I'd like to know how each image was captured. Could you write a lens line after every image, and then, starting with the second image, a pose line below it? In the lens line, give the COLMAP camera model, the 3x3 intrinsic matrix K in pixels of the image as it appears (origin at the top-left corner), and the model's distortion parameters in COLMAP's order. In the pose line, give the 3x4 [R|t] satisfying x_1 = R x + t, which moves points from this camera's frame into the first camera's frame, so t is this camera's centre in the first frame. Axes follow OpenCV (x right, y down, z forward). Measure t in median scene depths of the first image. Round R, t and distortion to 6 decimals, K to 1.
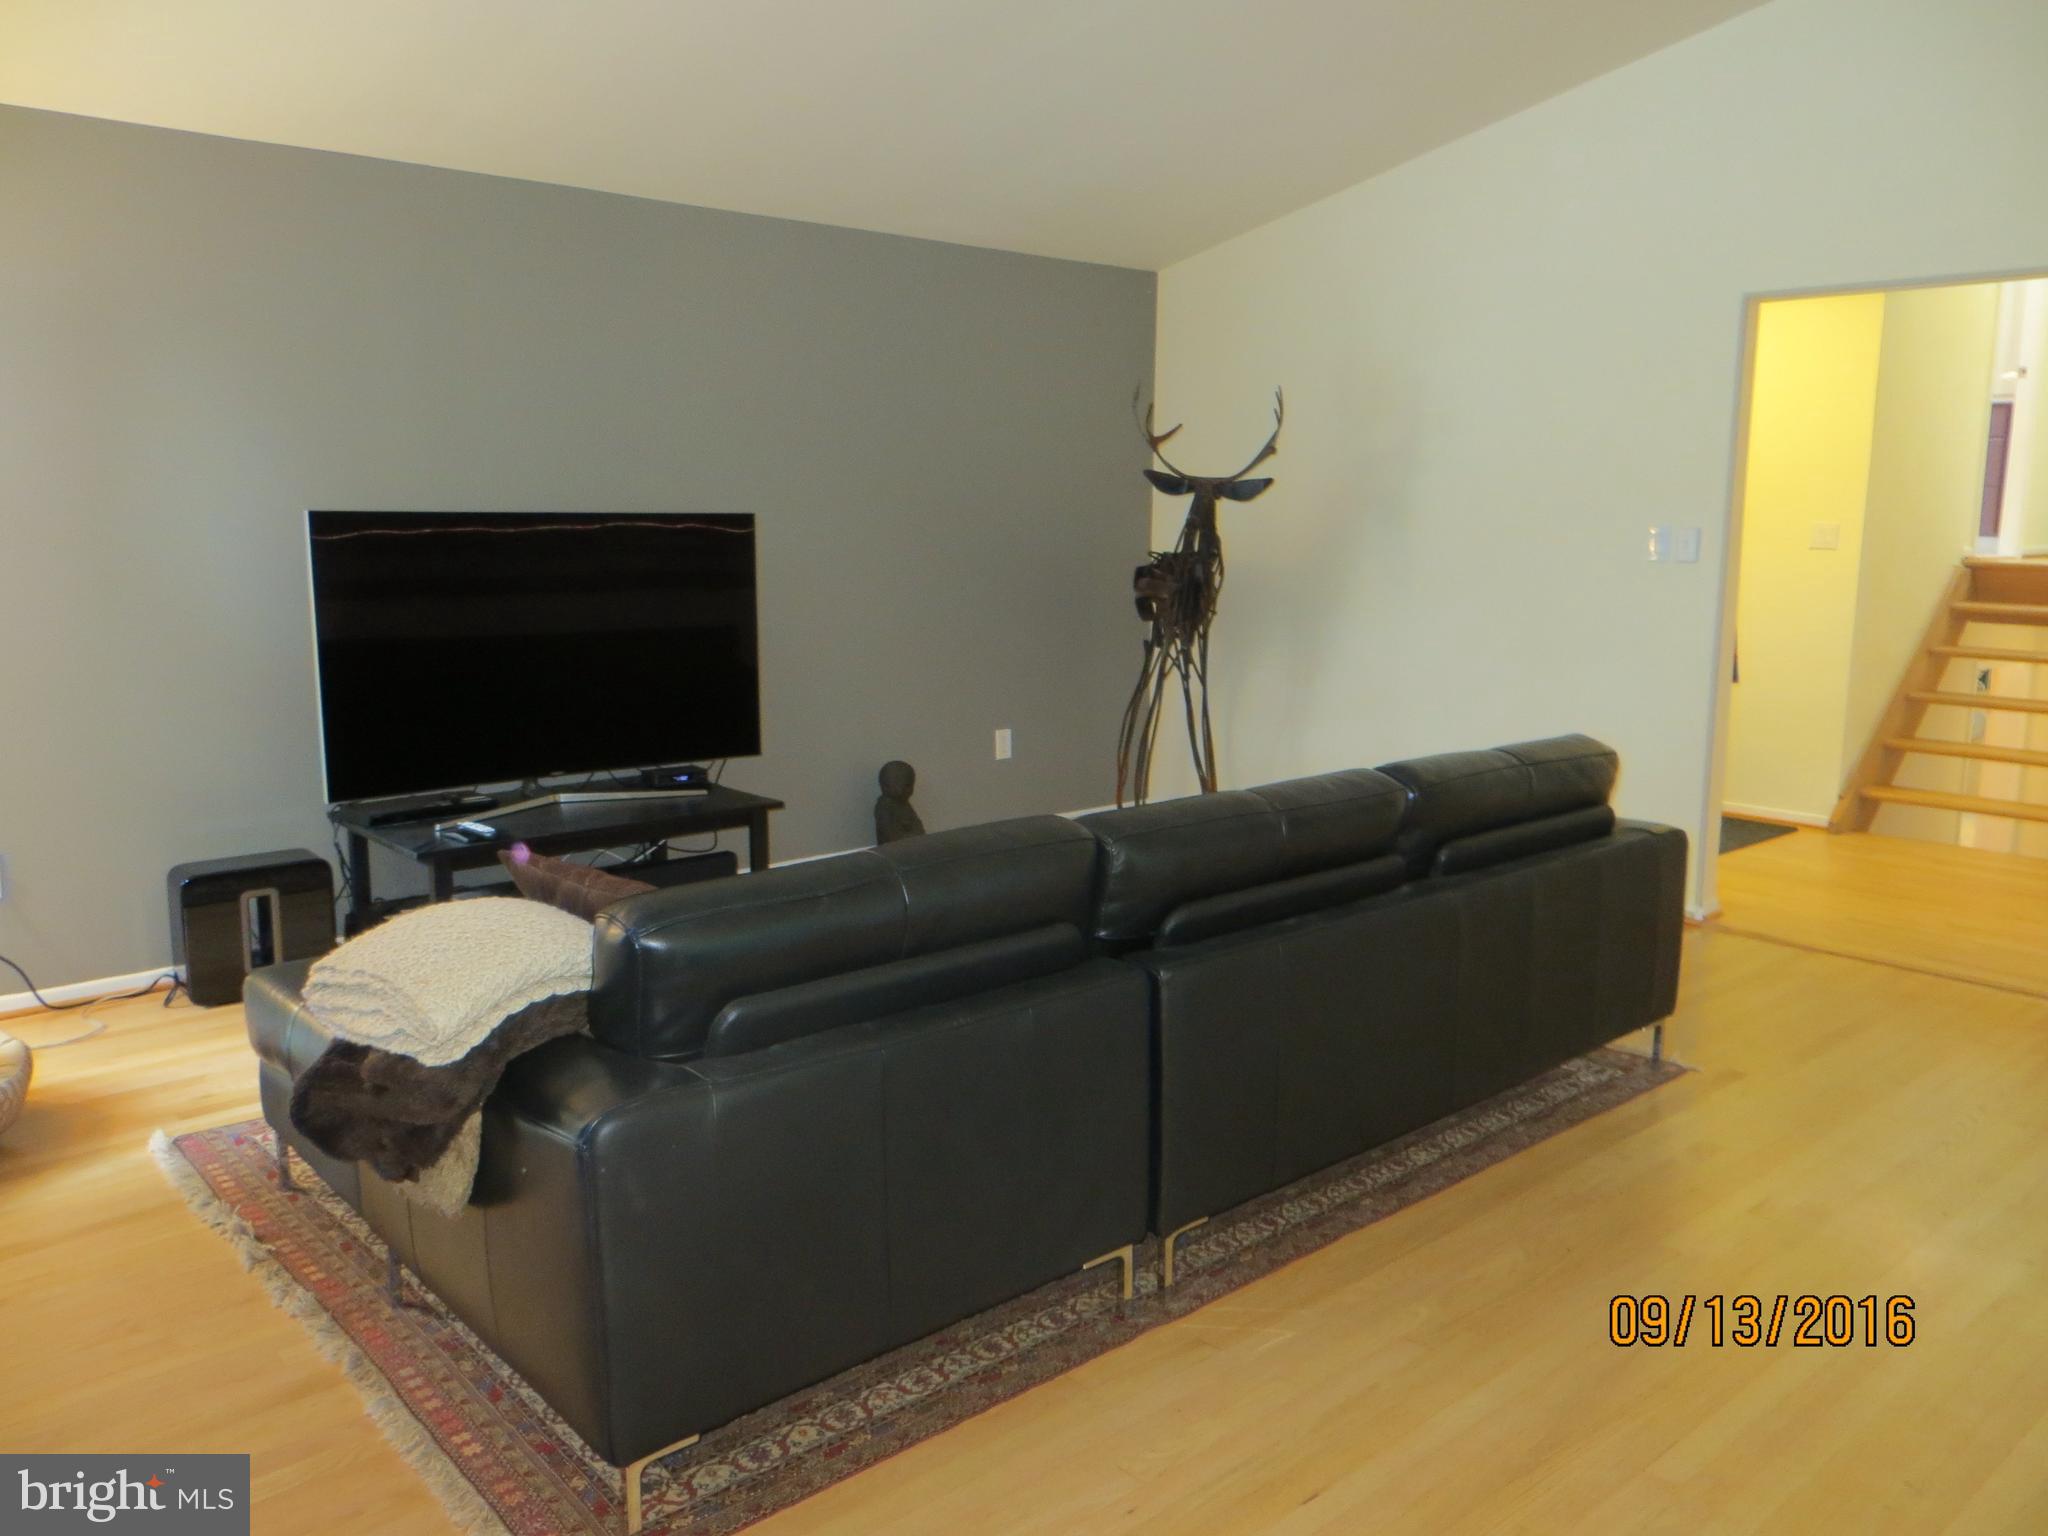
lens RADIAL K [[1539.7, 0, 1021.3], [0, 1539.7, 769.6], [0, 0, 1]] dist [-0.000011, 0.000242]
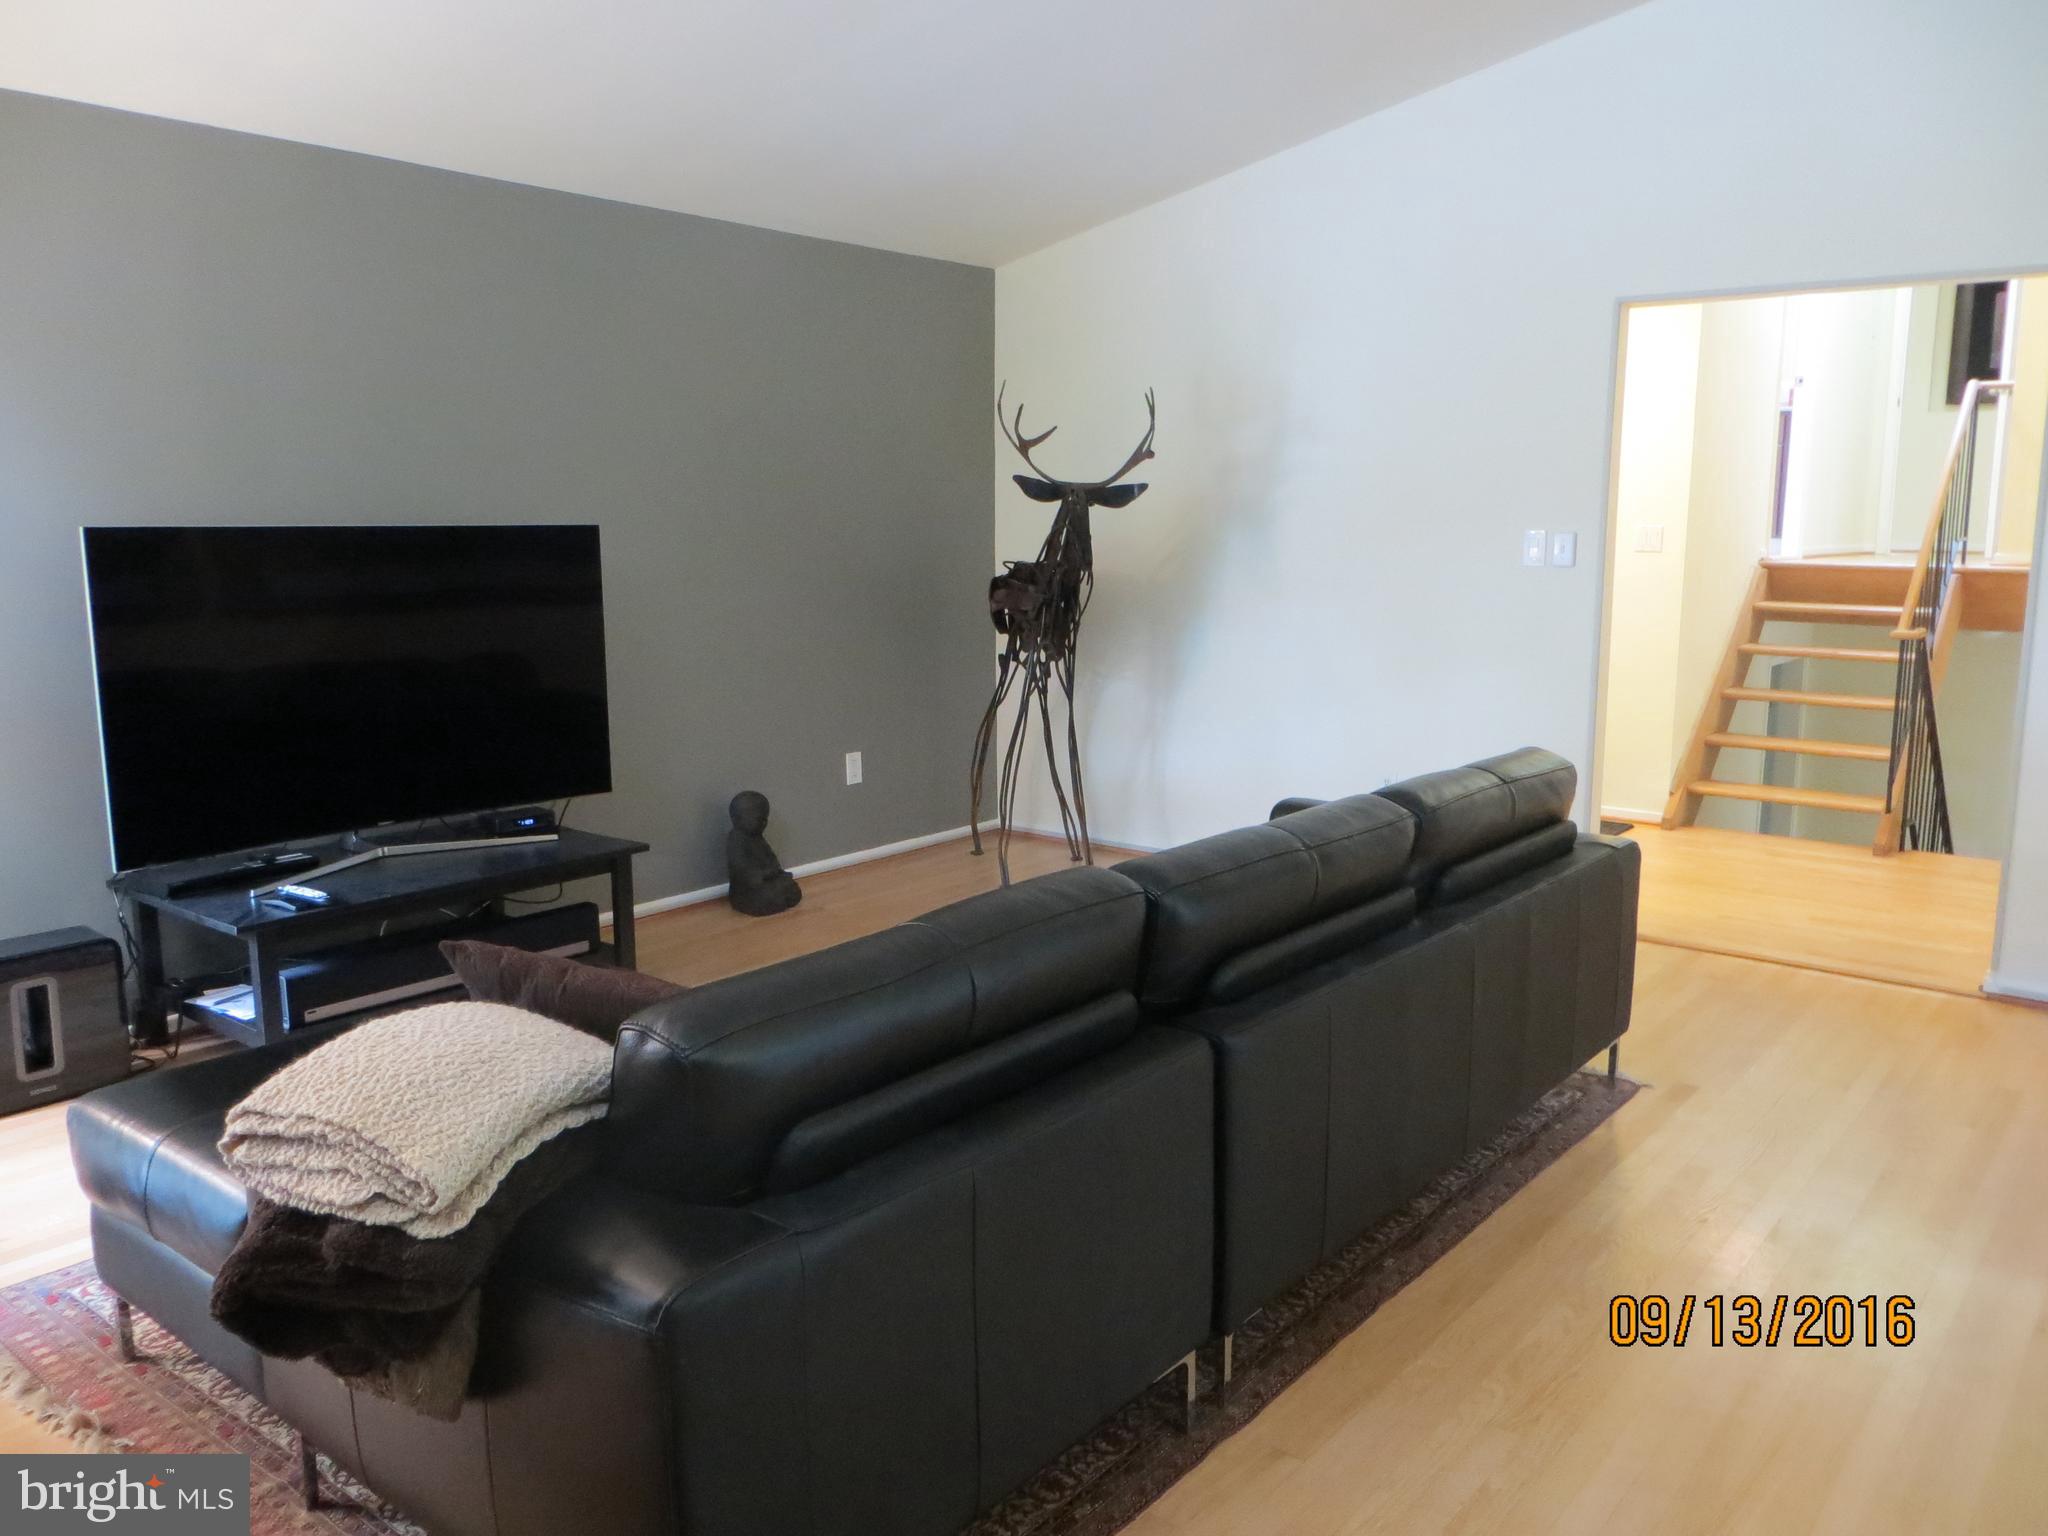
lens RADIAL K [[1539.7, 0, 1020.3], [0, 1539.7, 784.2], [0, 0, 1]] dist [-0.000011, 0.000242]
pose [[0.986342, -0.034017, 0.161158, -0.107578], [0.033431, 0.999421, 0.006345, -0.016251], [-0.161280, -0.000870, 0.986908, 0.098073]]
